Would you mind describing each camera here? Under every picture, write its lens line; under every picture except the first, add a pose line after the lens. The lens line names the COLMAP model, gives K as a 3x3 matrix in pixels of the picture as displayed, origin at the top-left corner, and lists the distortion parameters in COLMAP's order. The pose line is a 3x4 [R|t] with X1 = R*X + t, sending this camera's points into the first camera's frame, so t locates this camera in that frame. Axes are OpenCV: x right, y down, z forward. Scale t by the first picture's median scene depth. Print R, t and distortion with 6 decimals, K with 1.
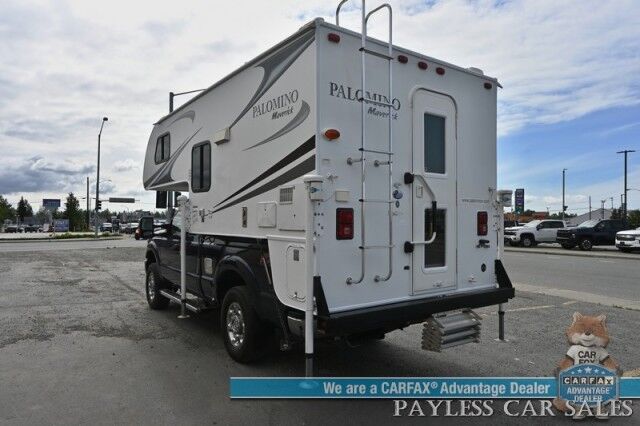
lens RADIAL K [[448.9, 0, 305.4], [0, 448.9, 226.7], [0, 0, 1]] dist [-0.028247, 0.004414]
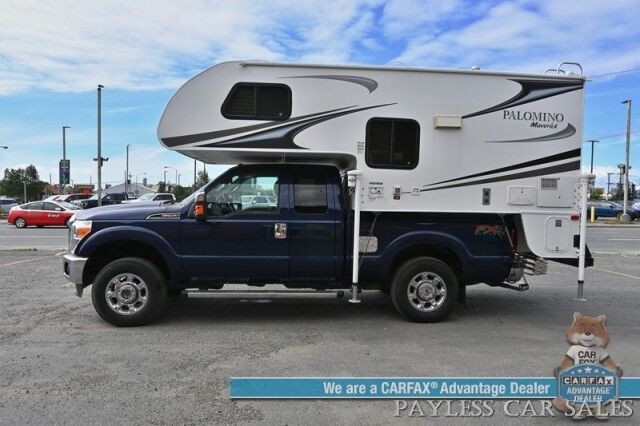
lens RADIAL K [[448.9, 0, 327.6], [0, 448.9, 226.6], [0, 0, 1]] dist [-0.028247, 0.004414]
pose [[0.502091, -0.047741, 0.863496, -1.535019], [-0.006091, 0.998255, 0.058734, -0.009427], [-0.864793, -0.034749, 0.500924, 0.816848]]
